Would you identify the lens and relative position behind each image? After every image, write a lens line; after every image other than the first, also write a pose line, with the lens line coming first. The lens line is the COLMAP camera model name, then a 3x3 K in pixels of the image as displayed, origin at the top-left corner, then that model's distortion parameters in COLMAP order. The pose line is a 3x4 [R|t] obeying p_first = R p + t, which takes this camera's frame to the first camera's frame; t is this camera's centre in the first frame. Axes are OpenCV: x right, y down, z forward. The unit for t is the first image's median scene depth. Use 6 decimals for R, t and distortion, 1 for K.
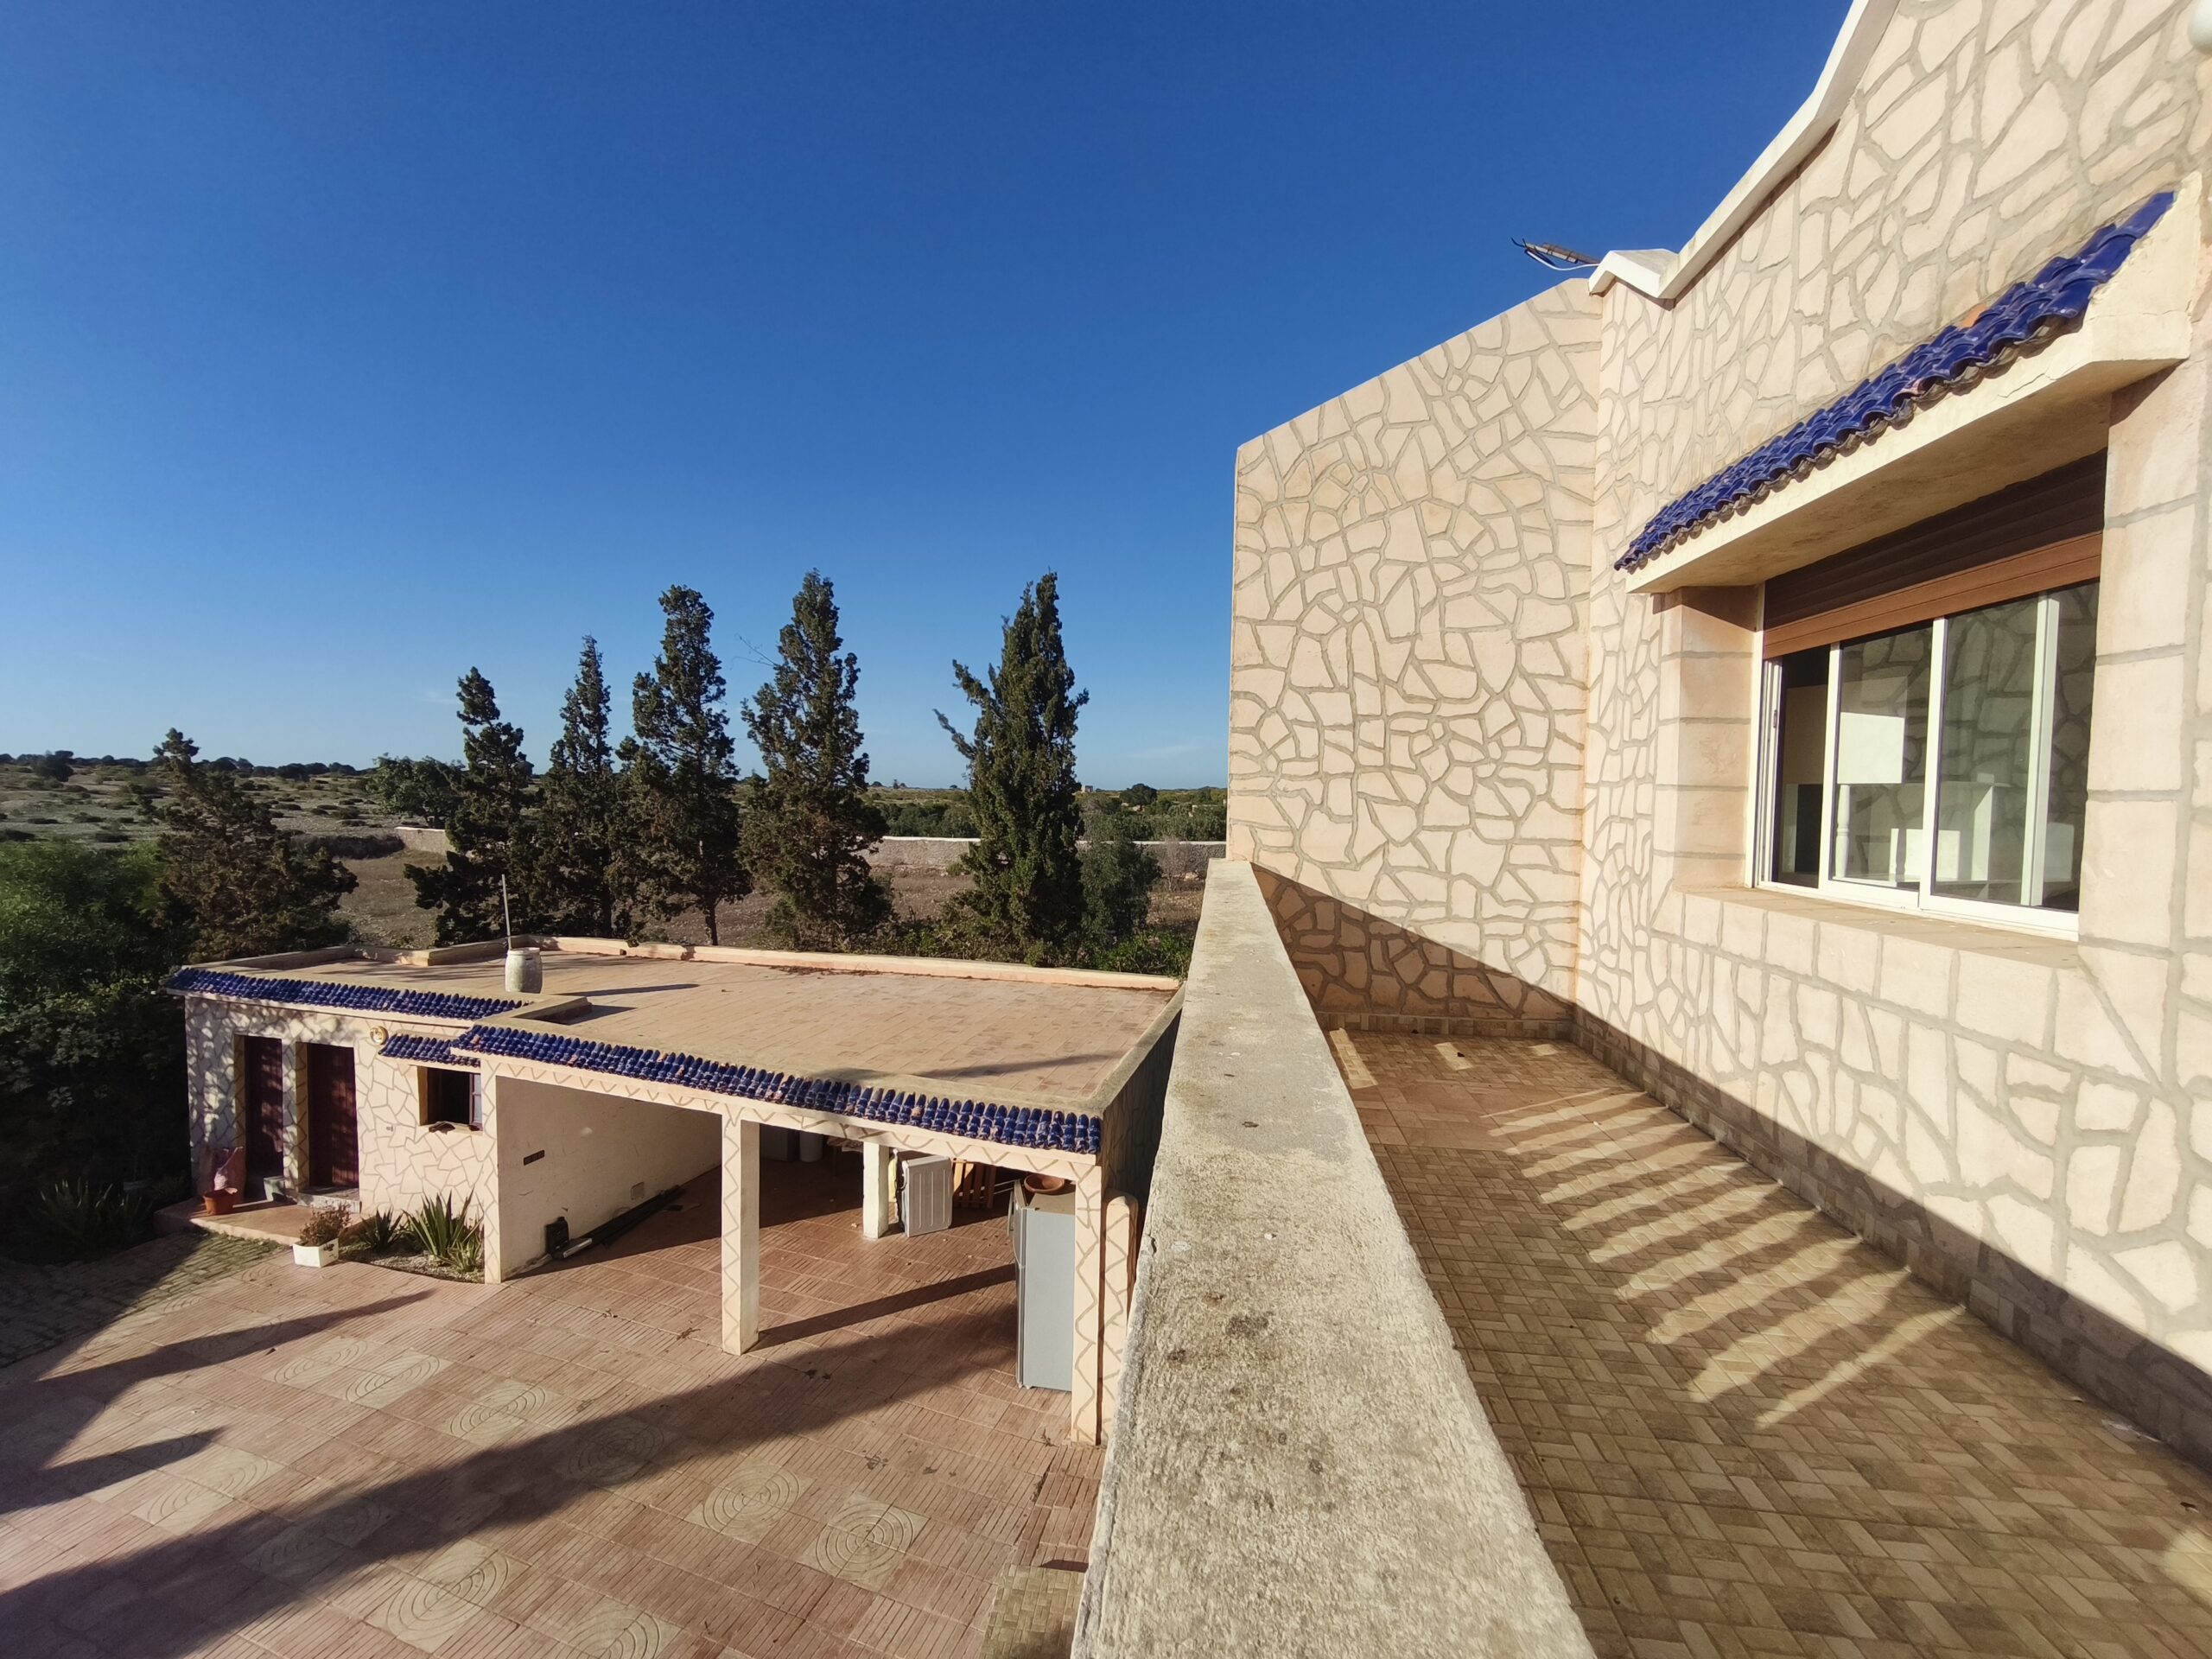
lens RADIAL K [[919.1, 0, 1106.0], [0, 919.1, 829.5], [0, 0, 1]] dist [-0.001896, 0.000517]
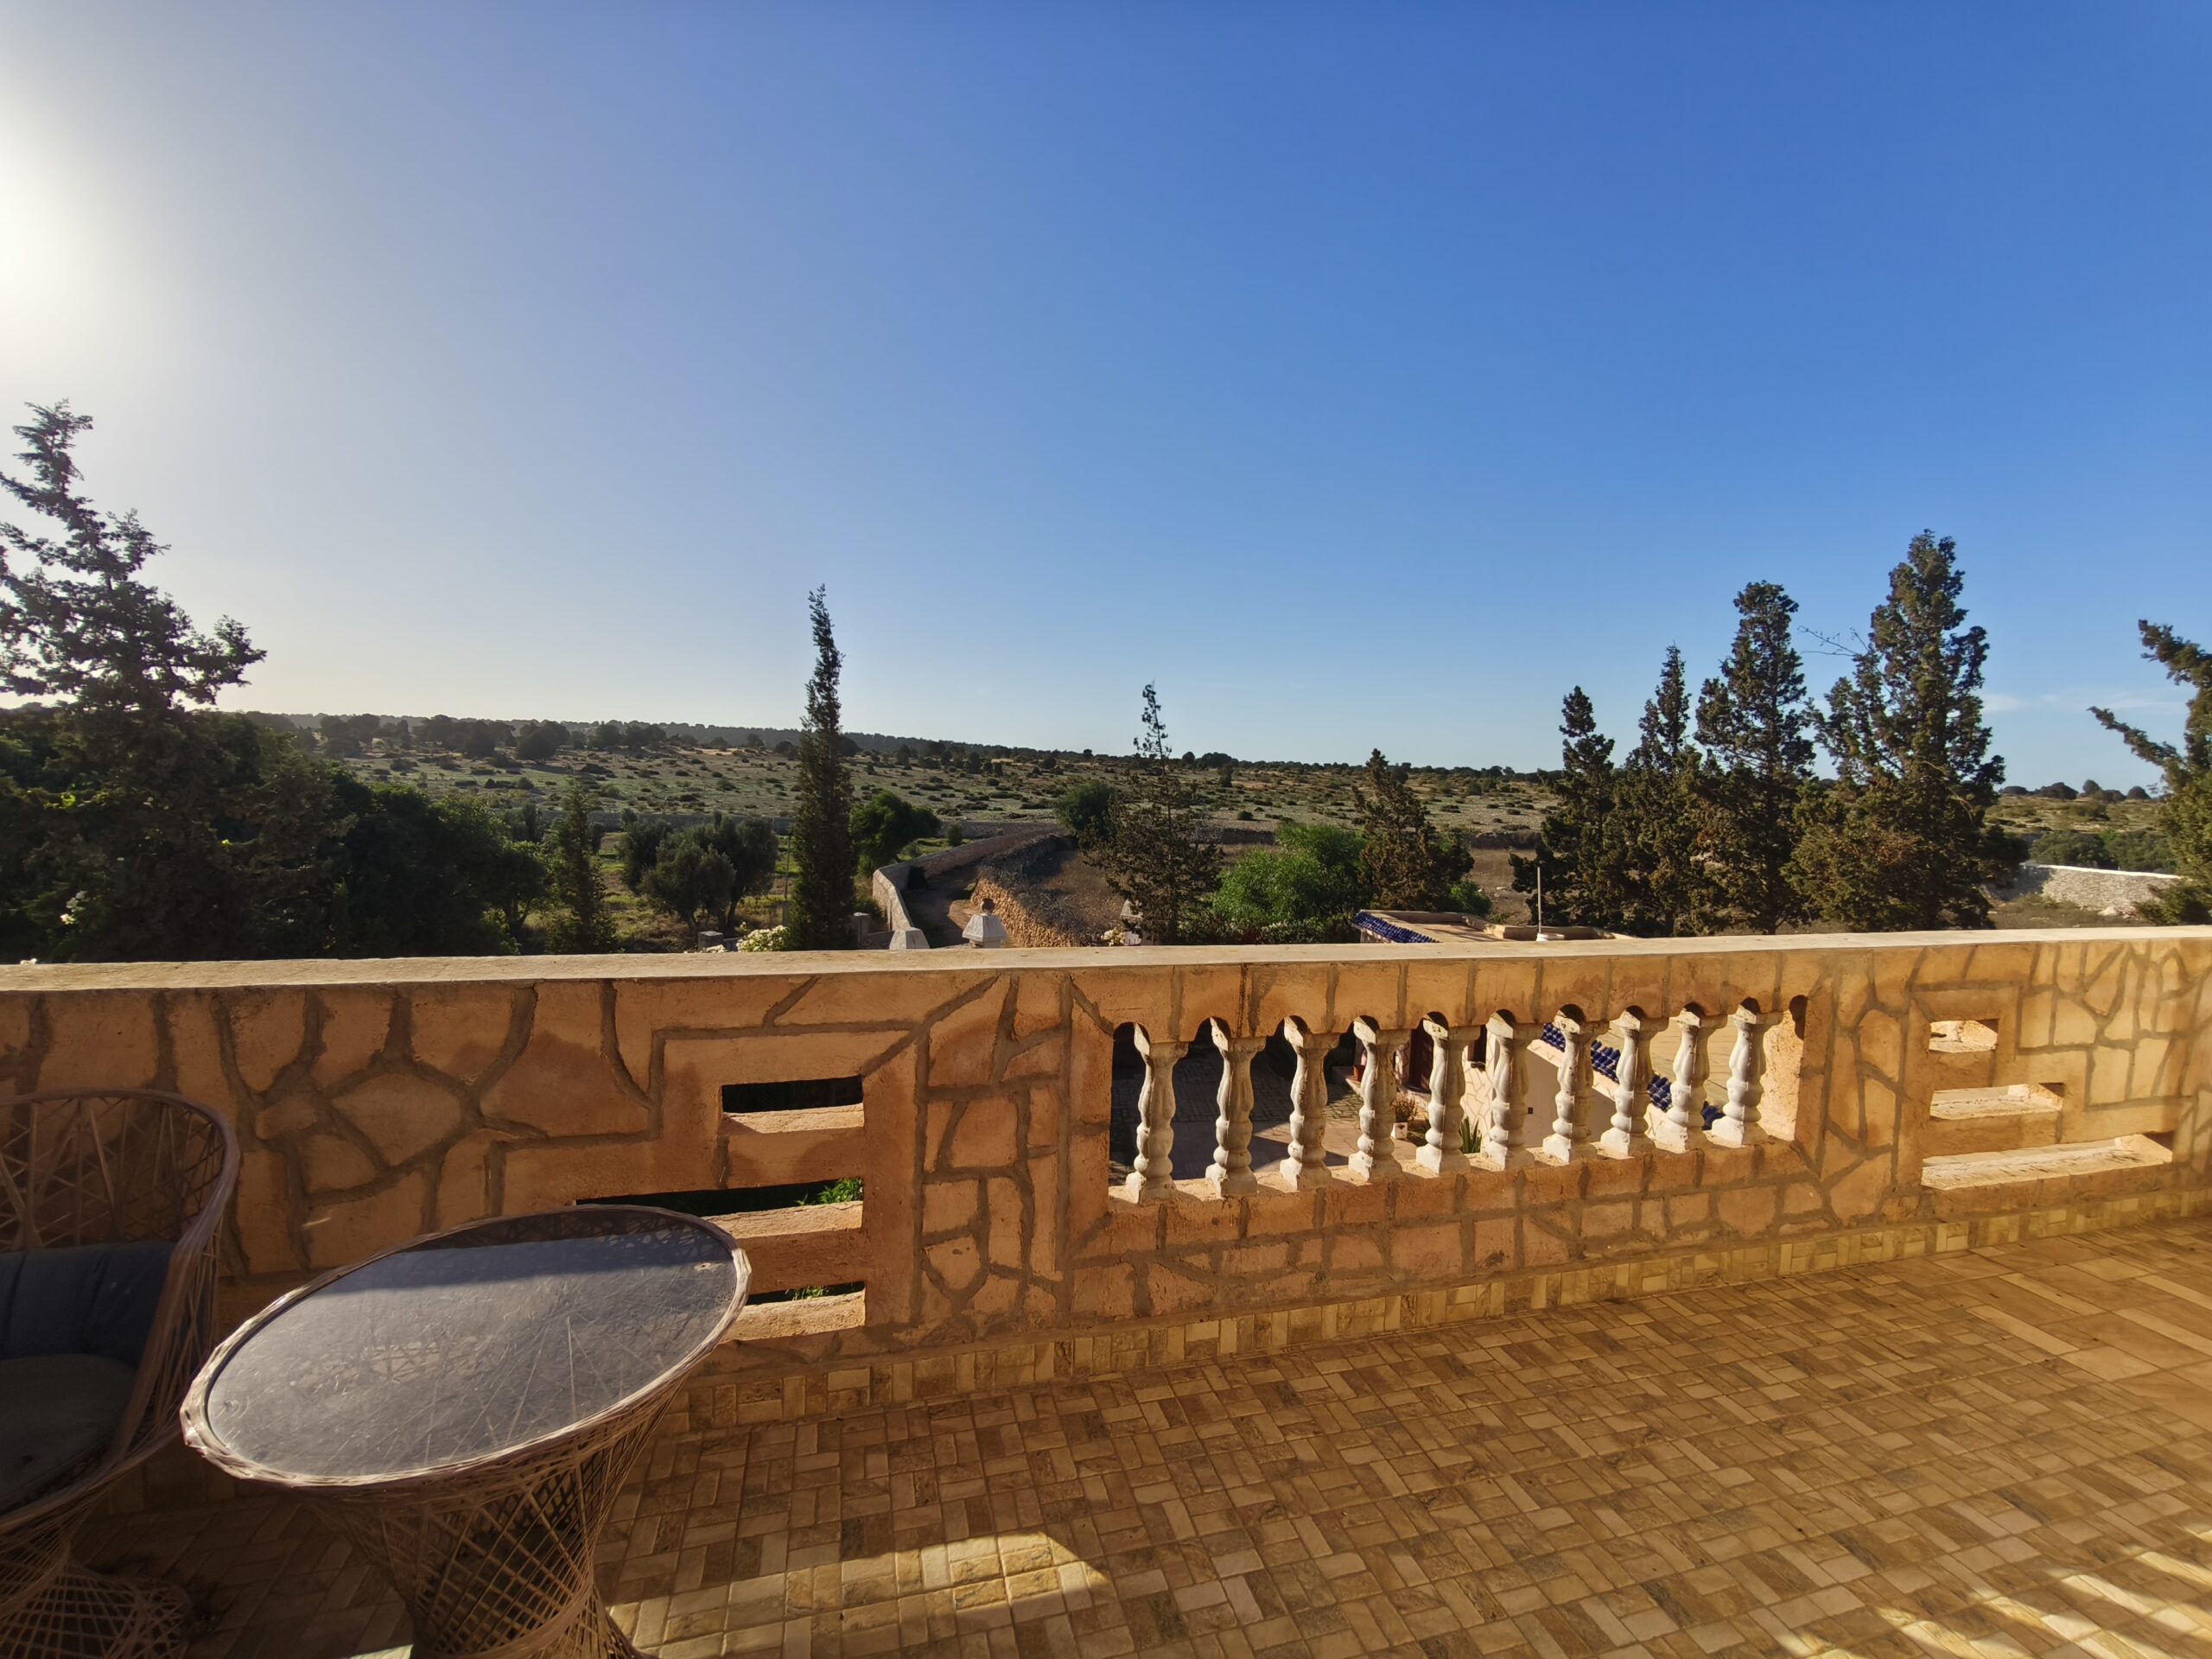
lens RADIAL K [[919.1, 0, 1106.0], [0, 919.1, 829.5], [0, 0, 1]] dist [-0.001896, 0.000517]
pose [[0.395624, 0.054588, -0.916789, 0.147551], [-0.061067, 0.997586, 0.033046, -0.002702], [0.916380, 0.042912, 0.398002, 0.025323]]
